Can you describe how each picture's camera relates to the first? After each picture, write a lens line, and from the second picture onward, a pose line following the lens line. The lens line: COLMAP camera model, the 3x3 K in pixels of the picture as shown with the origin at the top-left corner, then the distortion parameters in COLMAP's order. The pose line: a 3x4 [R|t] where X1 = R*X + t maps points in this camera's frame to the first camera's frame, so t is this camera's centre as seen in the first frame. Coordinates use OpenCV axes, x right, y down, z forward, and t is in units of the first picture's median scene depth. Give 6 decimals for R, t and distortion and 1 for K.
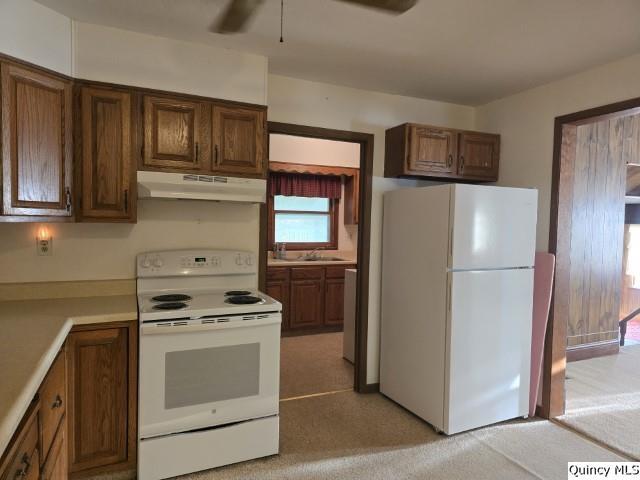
lens RADIAL K [[420.7, 0, 324.5], [0, 420.7, 240.3], [0, 0, 1]] dist [0.005343, -0.000030]
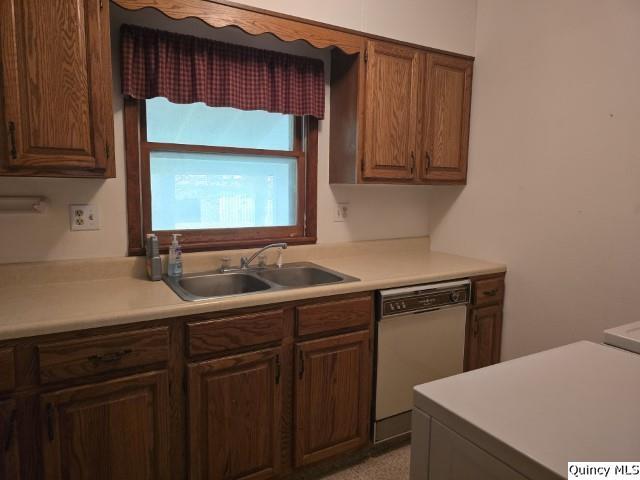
lens RADIAL K [[420.7, 0, 324.5], [0, 420.7, 240.3], [0, 0, 1]] dist [0.005343, -0.000030]
pose [[0.989476, -0.018430, 0.143521, -0.021892], [0.005720, 0.996062, 0.088469, -0.019777], [-0.144586, -0.086717, 0.985685, 0.651568]]
